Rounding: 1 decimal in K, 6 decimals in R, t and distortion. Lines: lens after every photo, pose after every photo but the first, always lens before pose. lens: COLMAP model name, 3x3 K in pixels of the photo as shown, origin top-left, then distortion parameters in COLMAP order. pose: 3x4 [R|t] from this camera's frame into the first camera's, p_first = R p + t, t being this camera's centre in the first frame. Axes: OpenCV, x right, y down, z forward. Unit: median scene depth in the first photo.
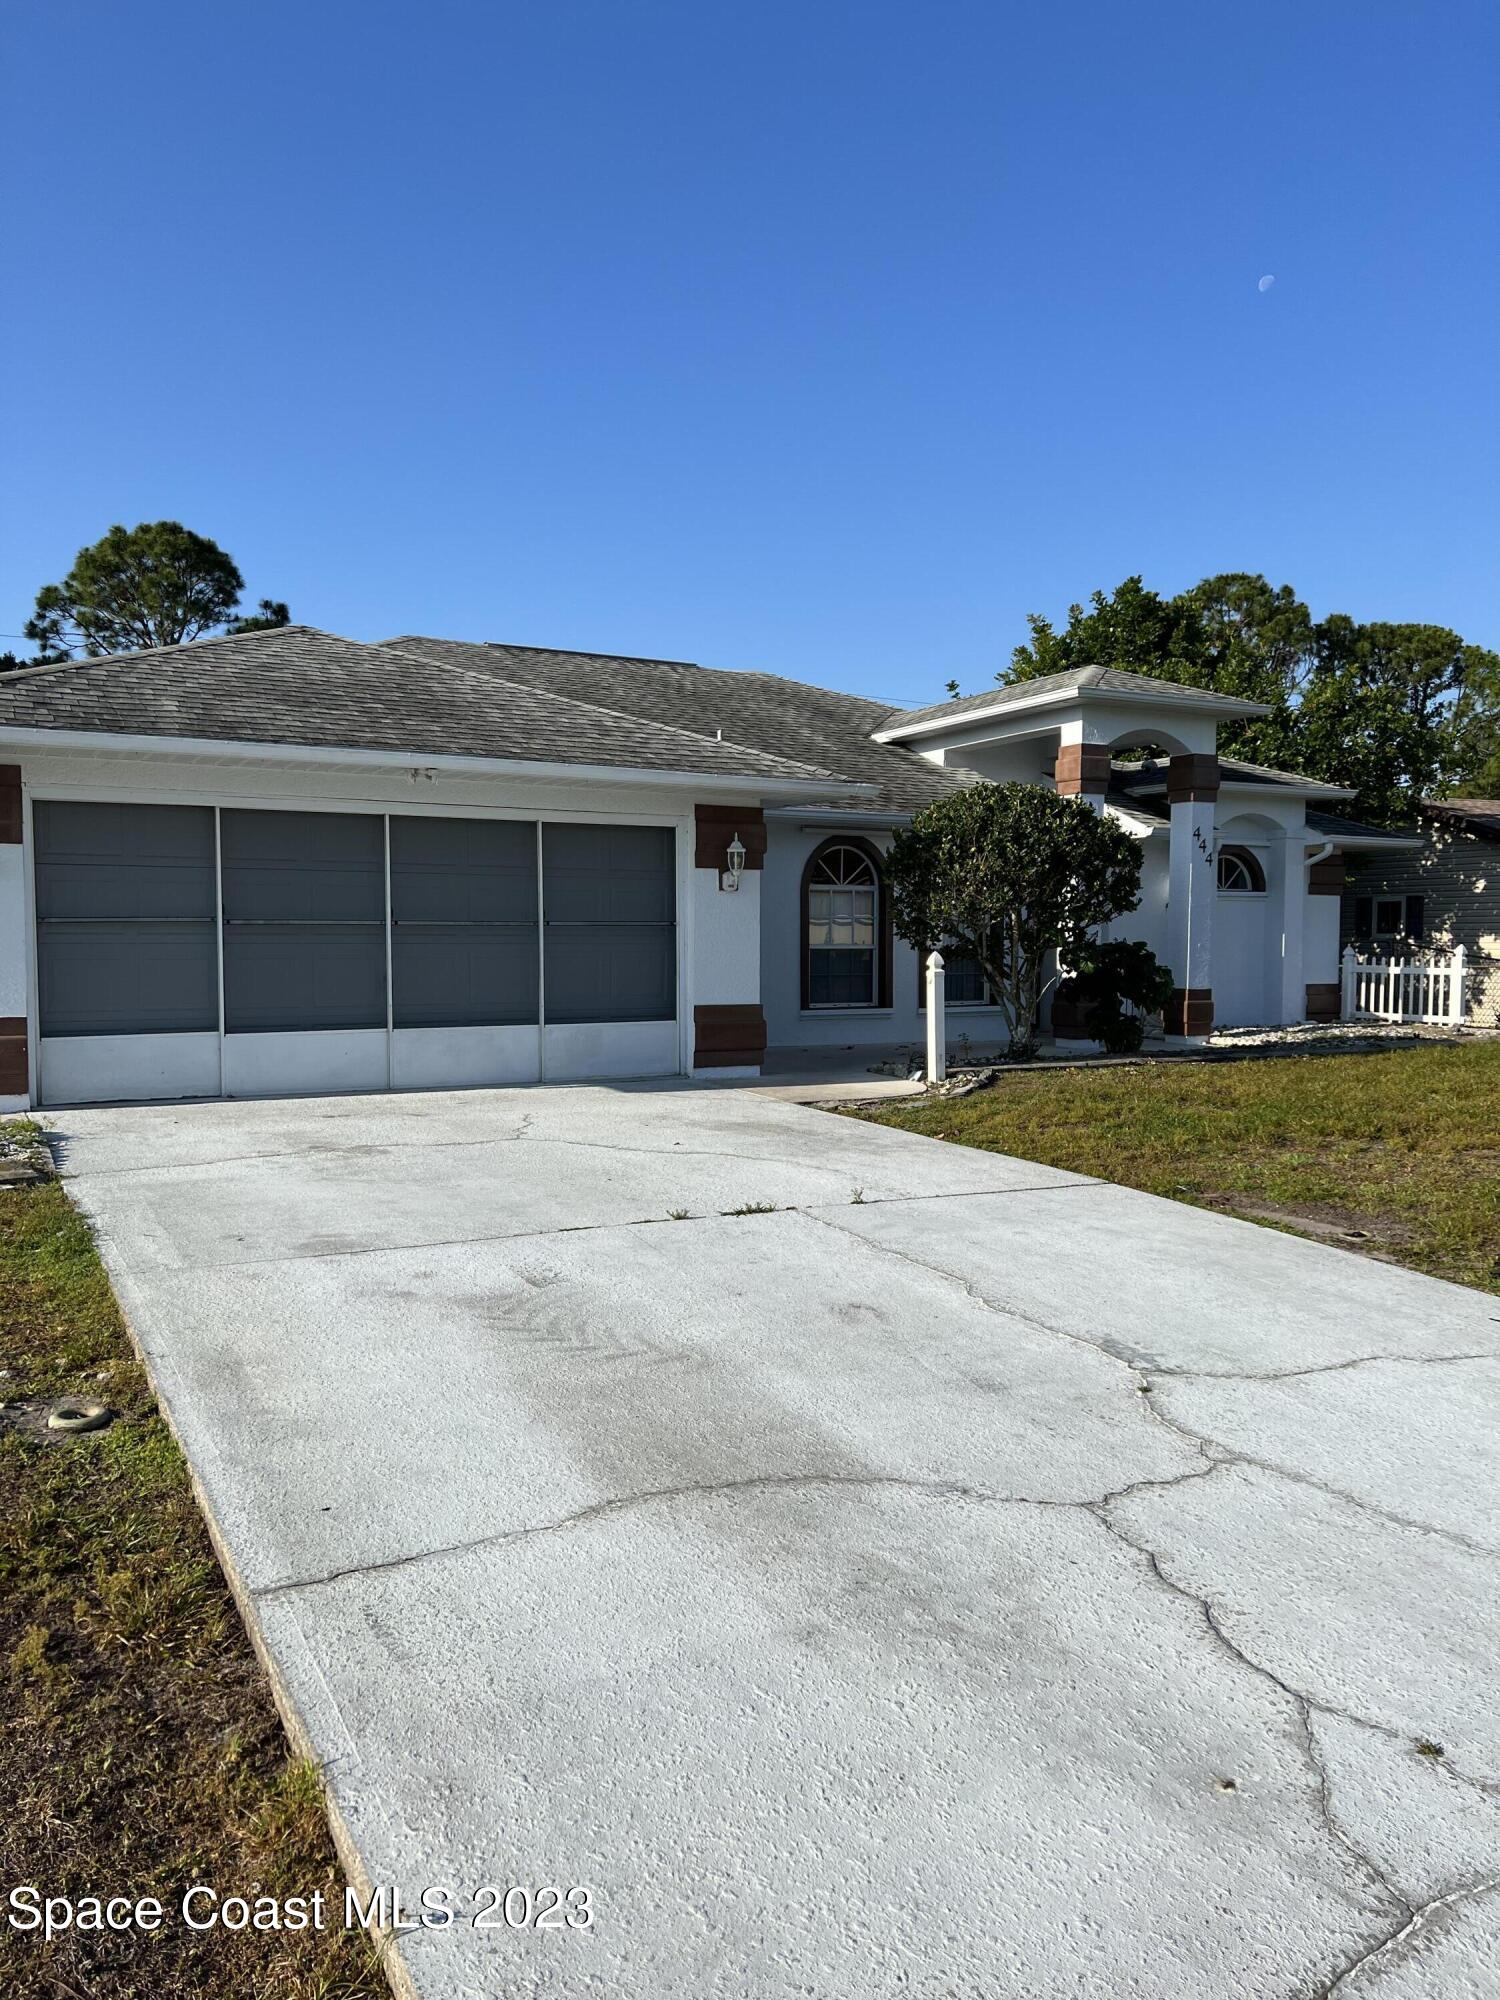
lens RADIAL K [[1456.7, 0, 750.0], [0, 1456.7, 1000.0], [0, 0, 1]] dist [0.023530, -0.000959]
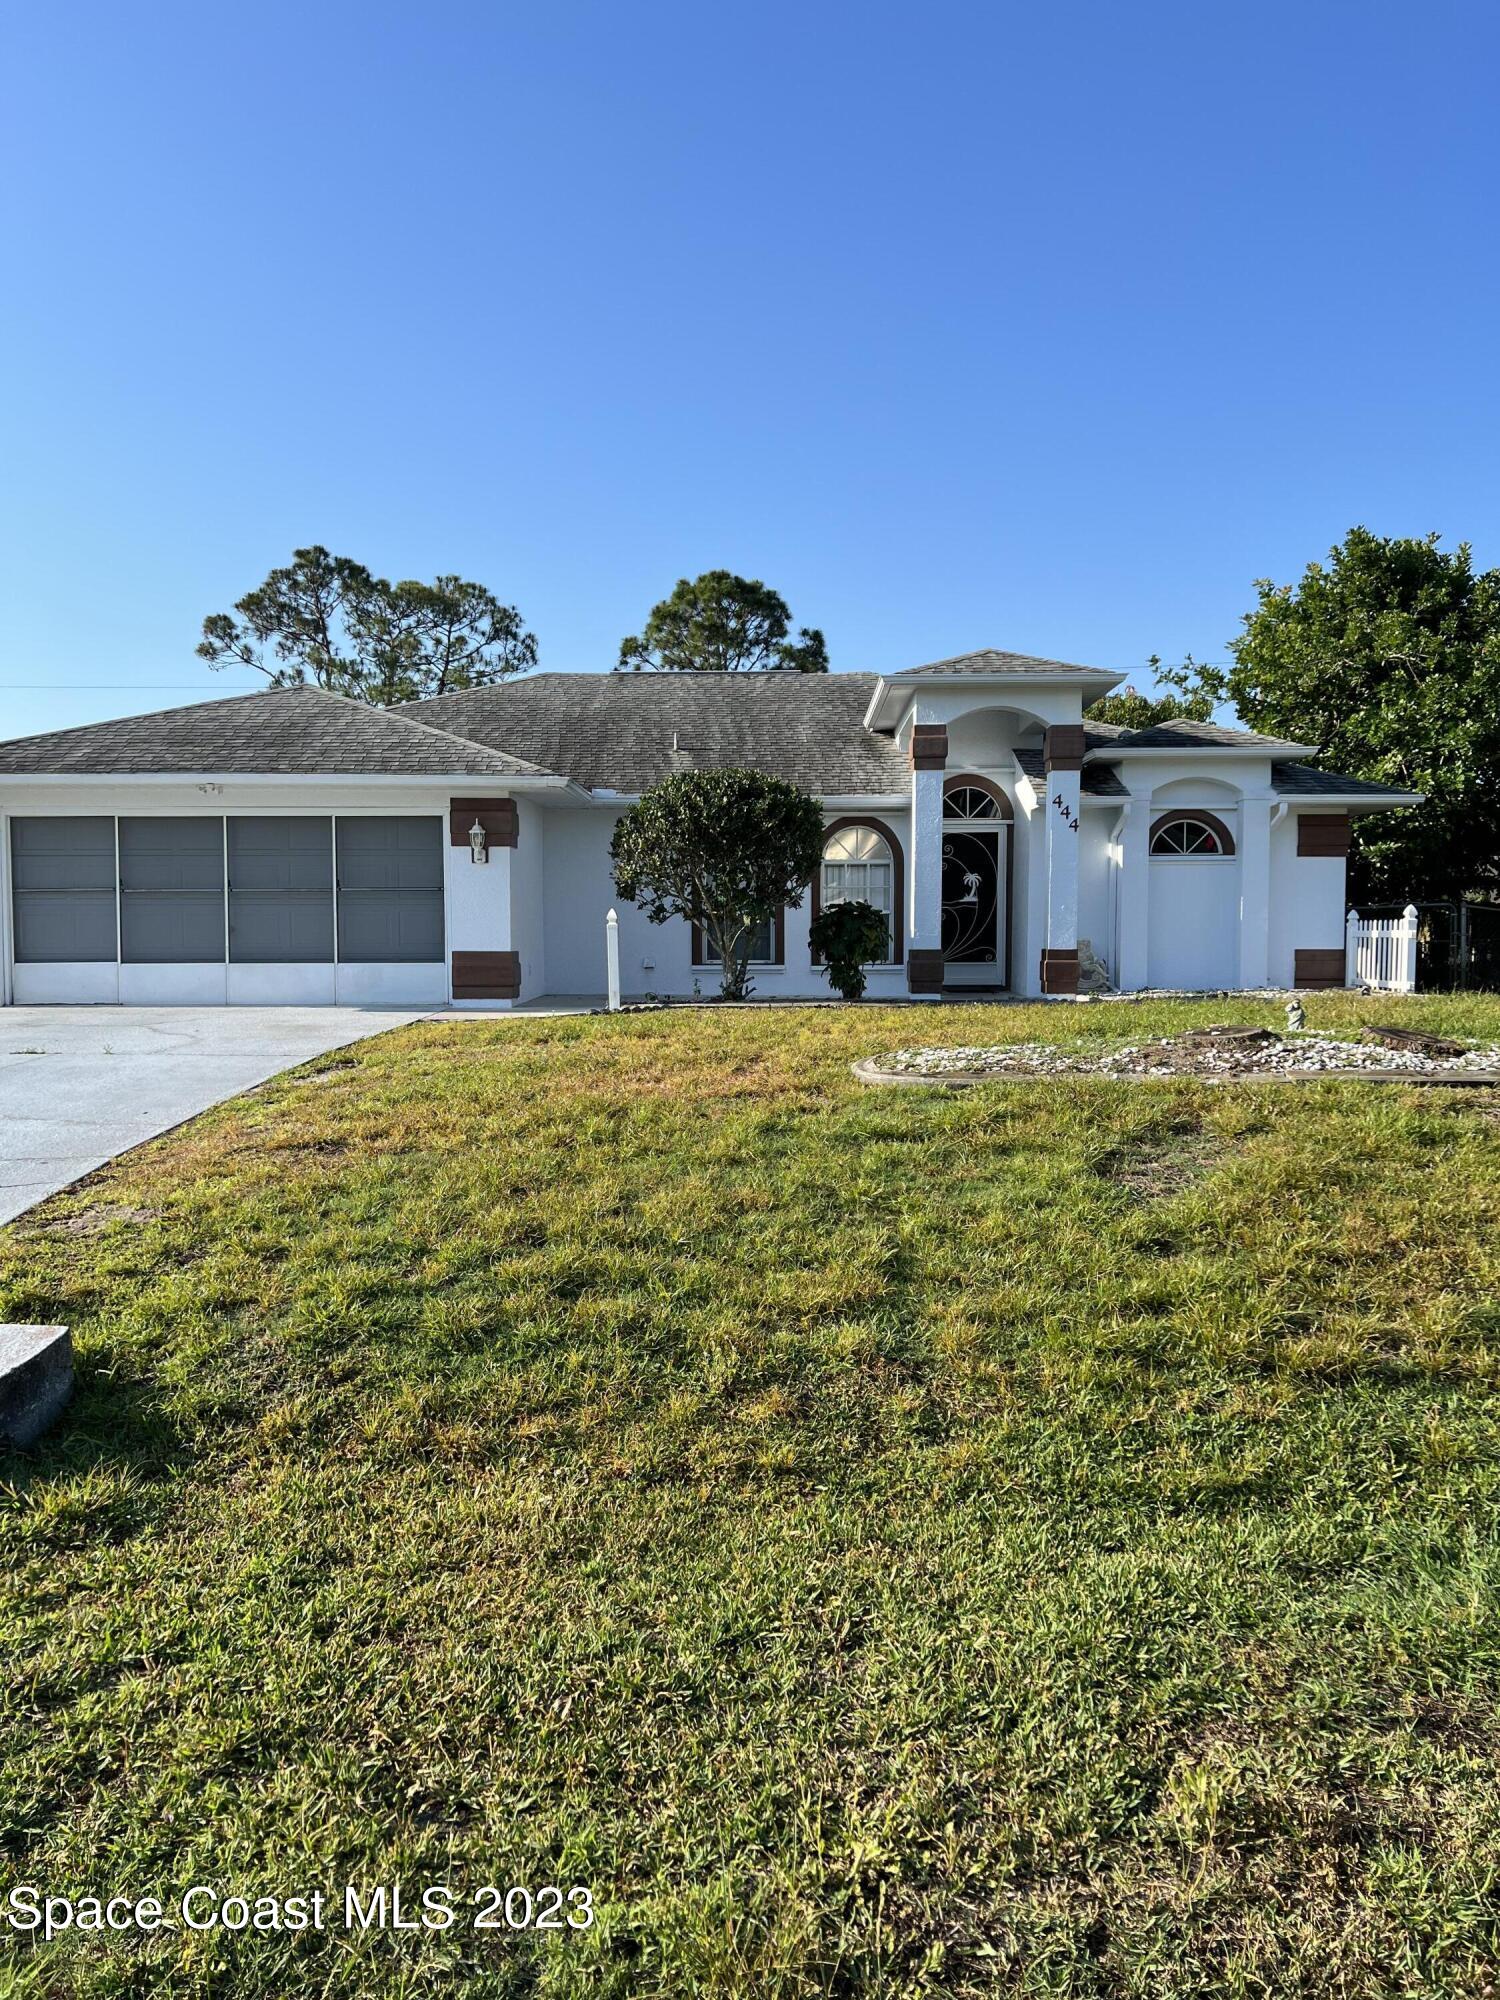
lens RADIAL K [[1456.7, 0, 750.0], [0, 1456.7, 1000.0], [0, 0, 1]] dist [0.023530, -0.000959]
pose [[0.884436, 0.015664, -0.466399, 0.531964], [-0.015514, 0.999871, 0.004161, 0.024953], [0.466404, 0.003555, 0.884565, -0.024949]]
